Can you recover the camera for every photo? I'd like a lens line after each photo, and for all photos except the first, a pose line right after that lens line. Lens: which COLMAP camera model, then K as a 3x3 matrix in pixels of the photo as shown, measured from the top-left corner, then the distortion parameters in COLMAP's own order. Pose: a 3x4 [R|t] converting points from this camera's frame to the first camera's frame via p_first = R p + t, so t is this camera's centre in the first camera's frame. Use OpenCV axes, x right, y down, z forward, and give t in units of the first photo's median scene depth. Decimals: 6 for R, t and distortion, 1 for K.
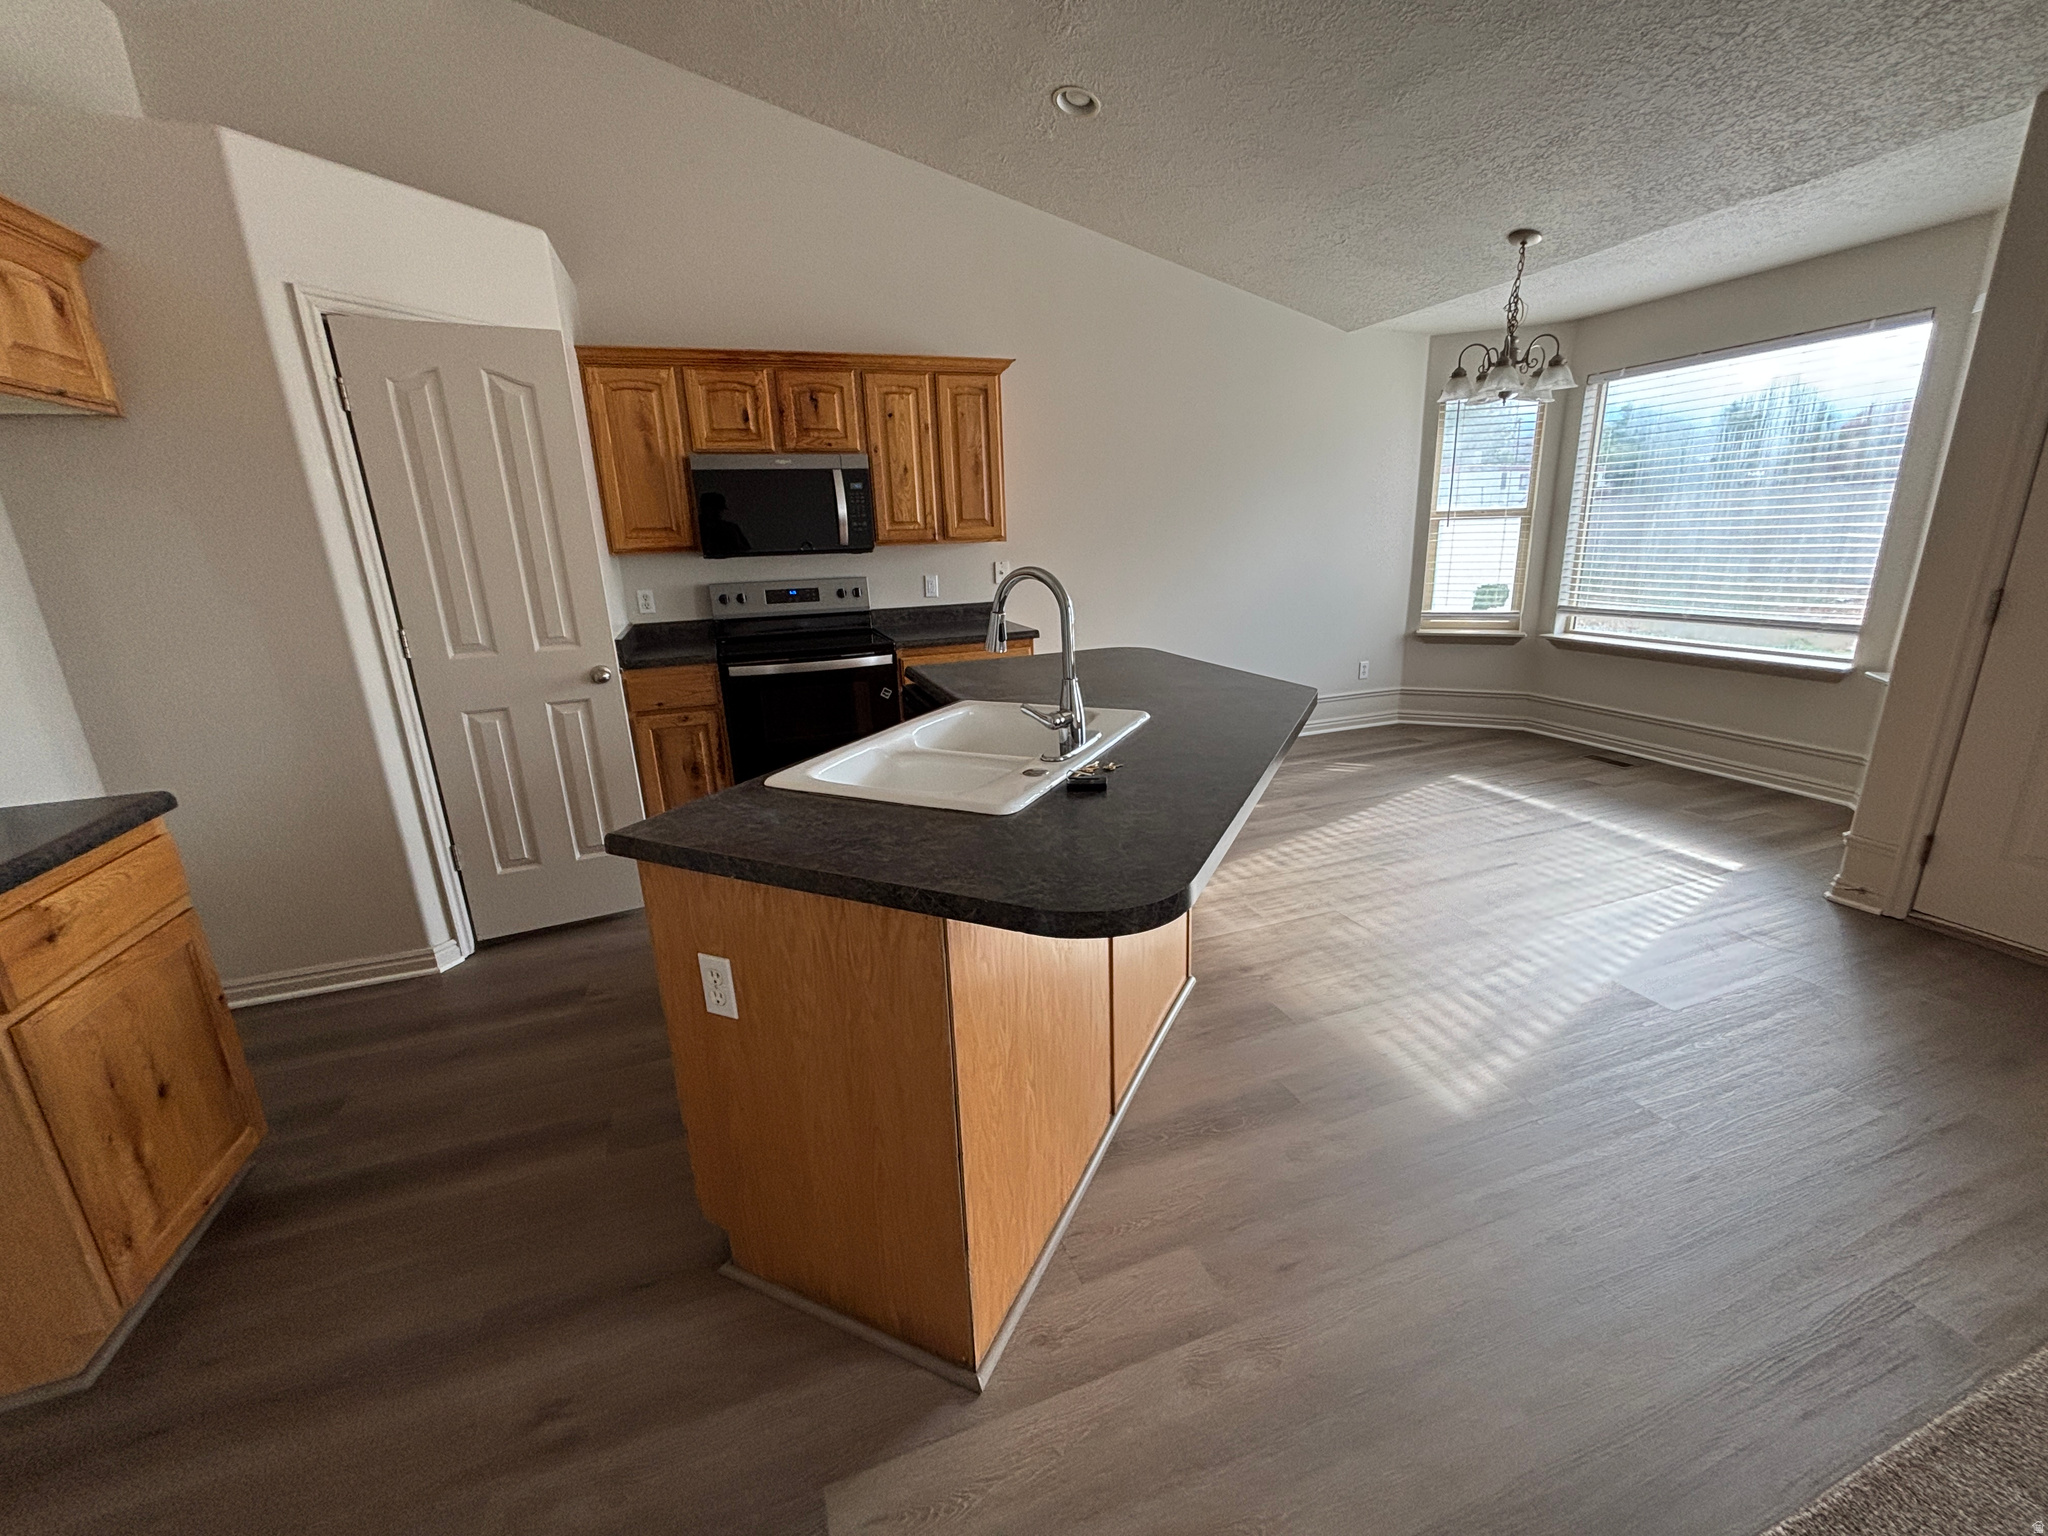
lens RADIAL K [[829.4, 0, 1028.4], [0, 829.4, 764.8], [0, 0, 1]] dist [-0.002611, -0.000421]
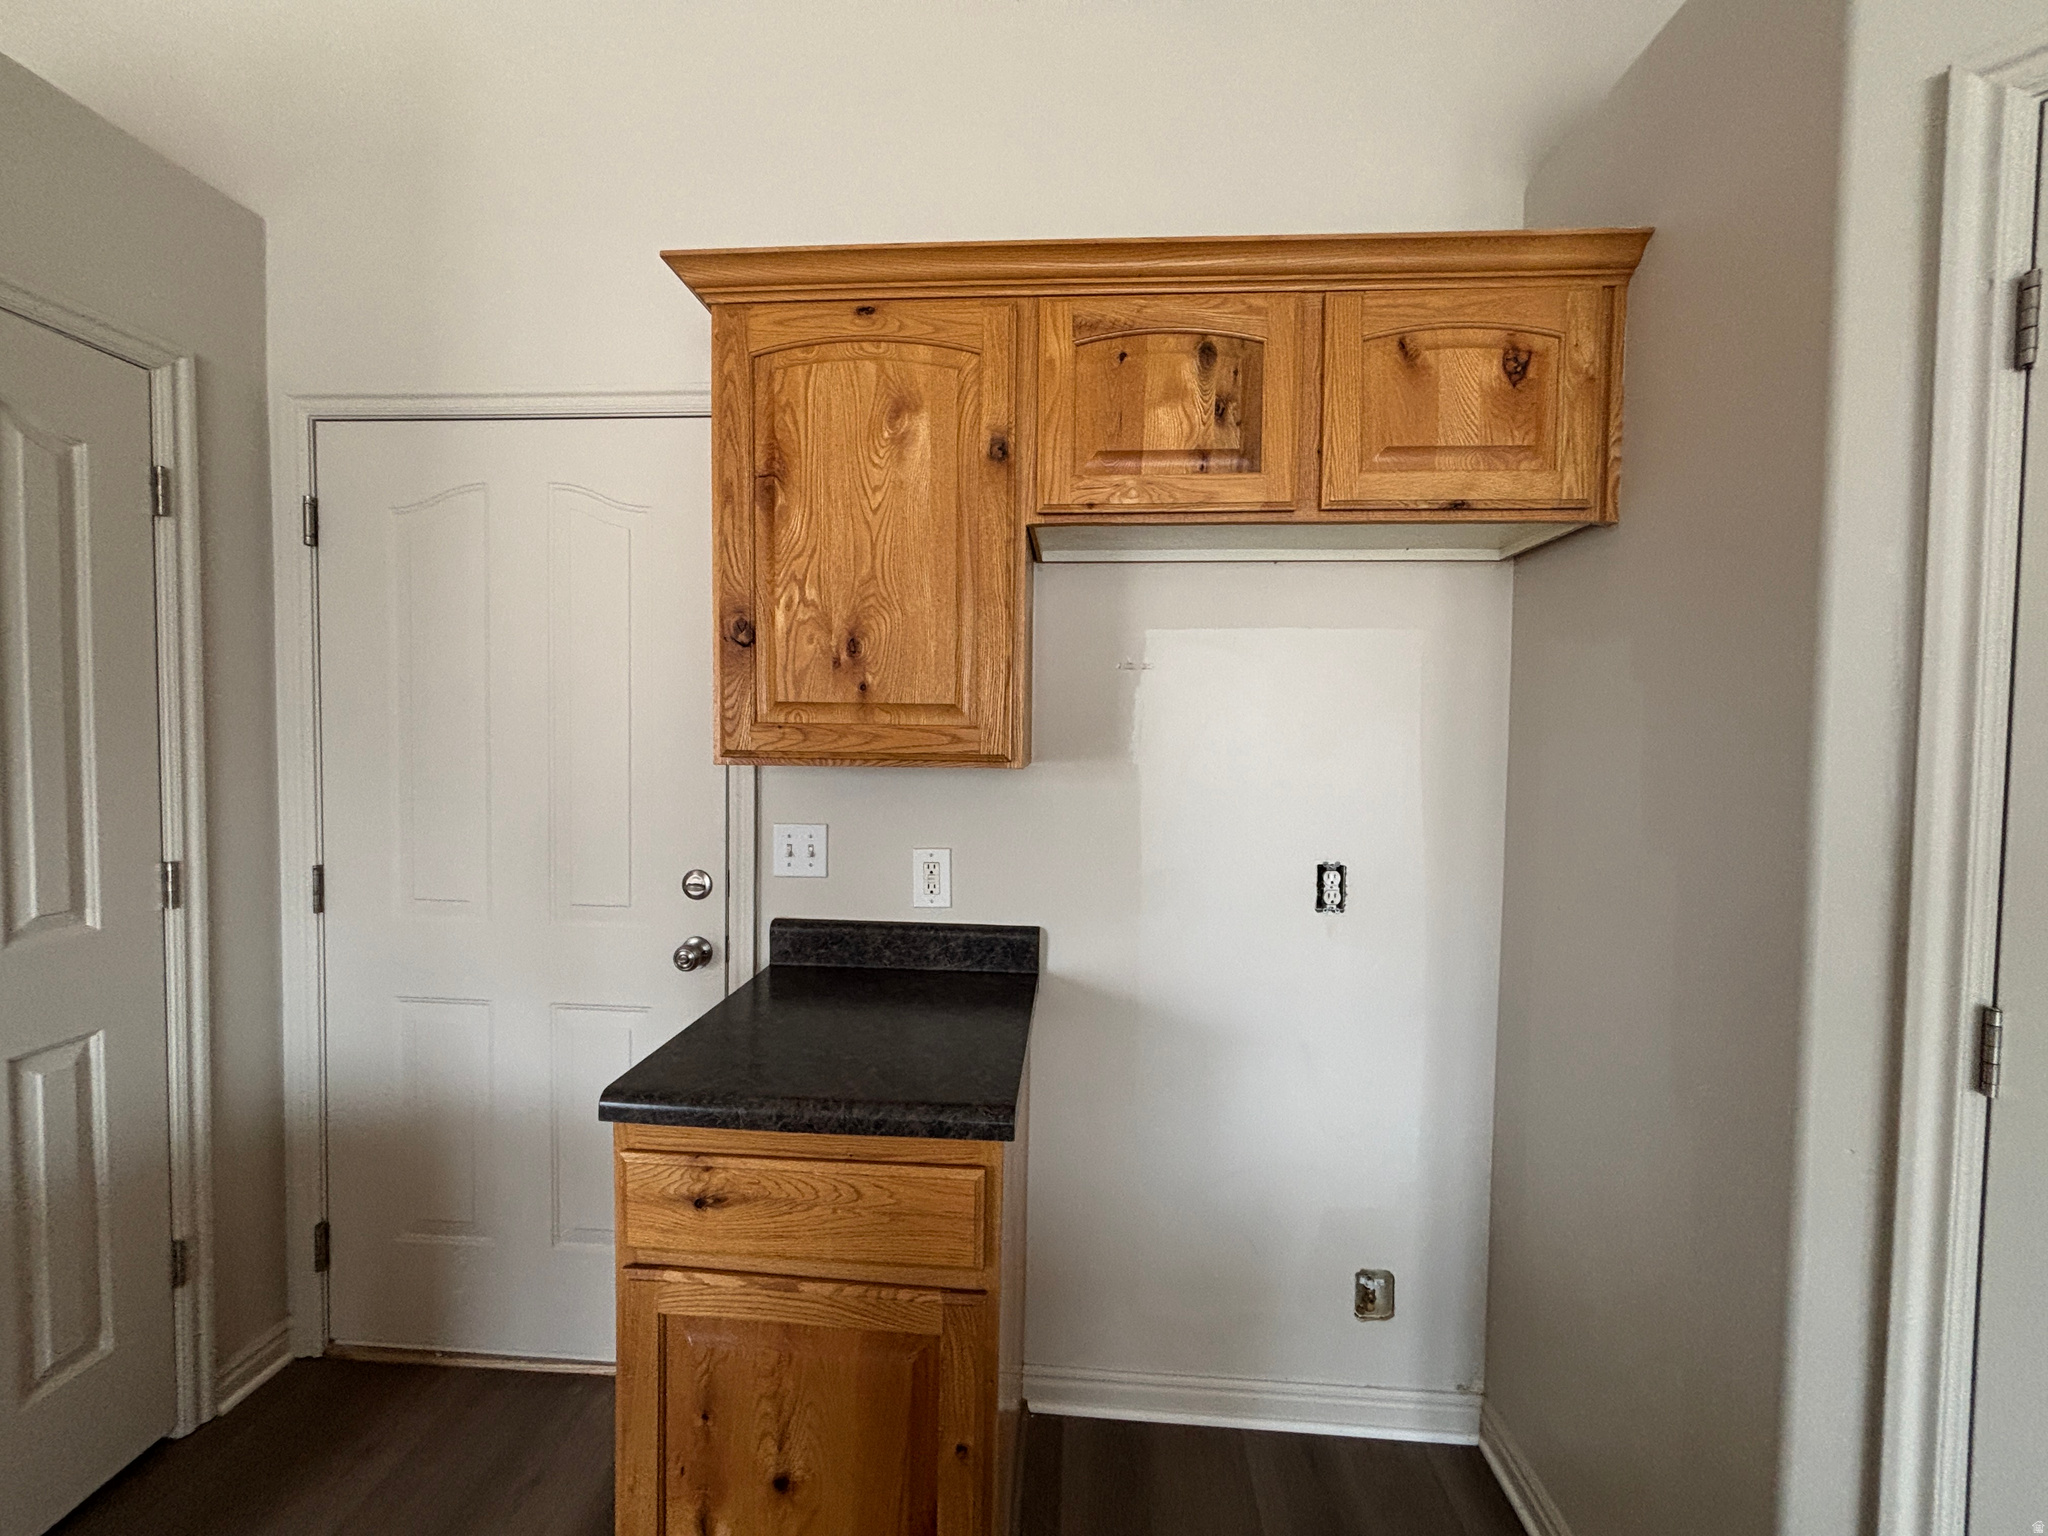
lens RADIAL K [[829.4, 0, 1027.8], [0, 829.4, 768.3], [0, 0, 1]] dist [-0.002611, -0.000421]
pose [[-0.409916, 0.061462, -0.910050, -0.215493], [-0.244850, 0.953692, 0.174698, -0.144557], [0.878645, 0.294438, -0.375885, 0.515039]]
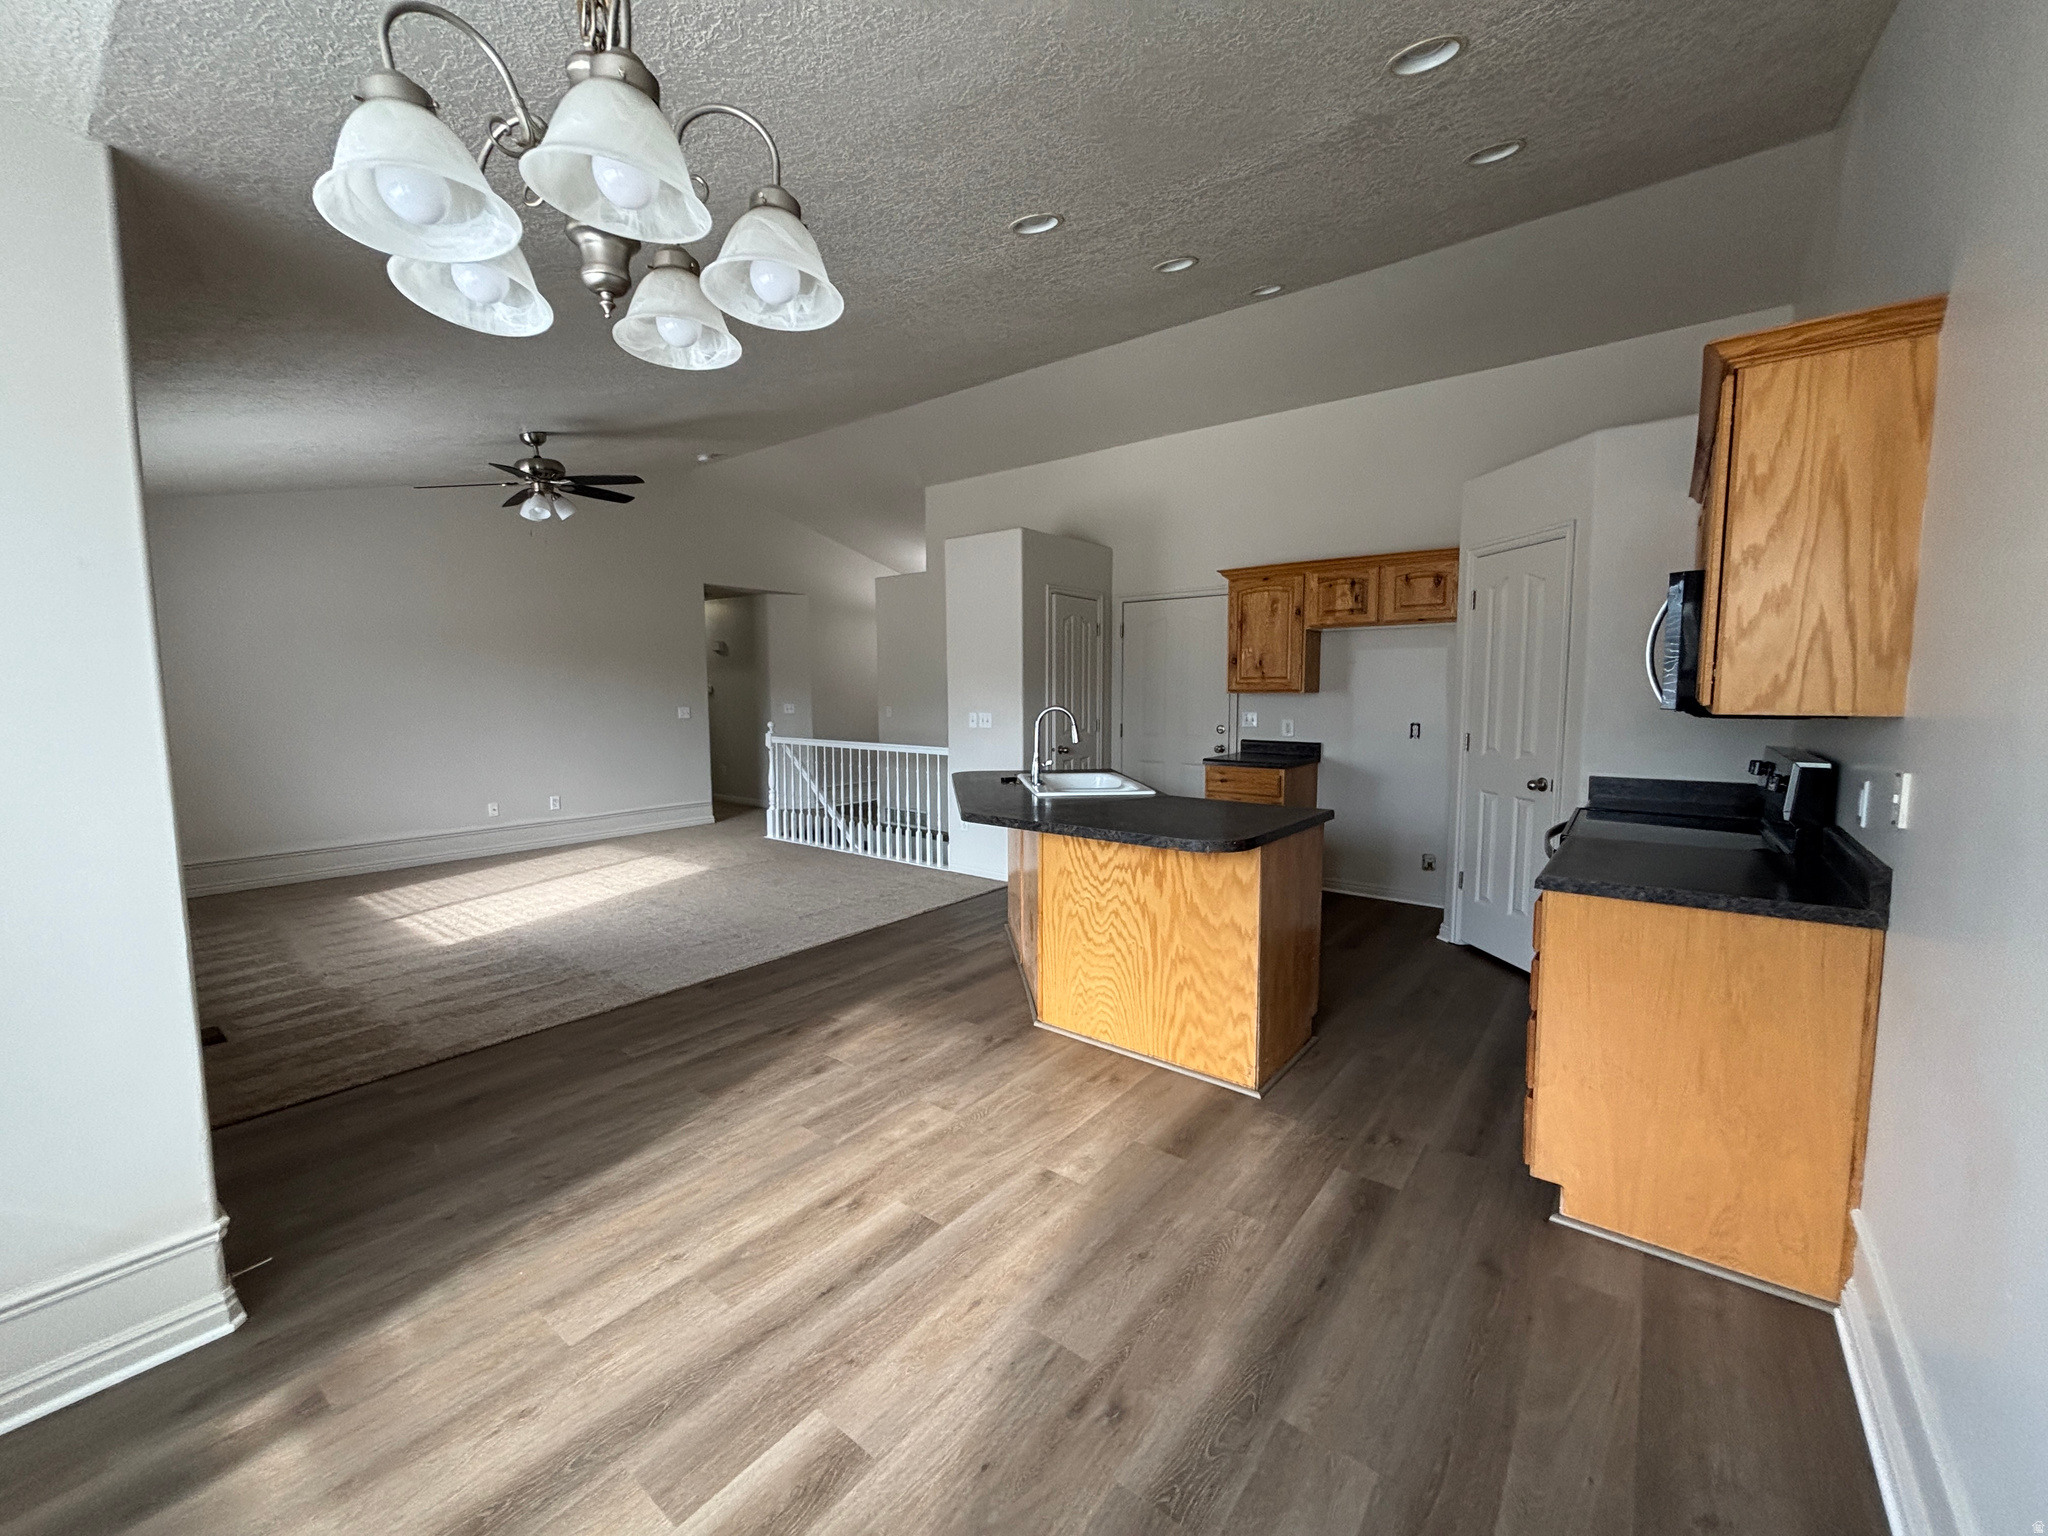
lens RADIAL K [[829.4, 0, 1023.6], [0, 829.4, 773.9], [0, 0, 1]] dist [-0.002611, -0.000421]
pose [[-0.849337, 0.090065, -0.520111, 0.566833], [-0.109695, 0.933708, 0.340817, -0.369268], [0.516327, 0.346522, -0.783153, 1.247108]]
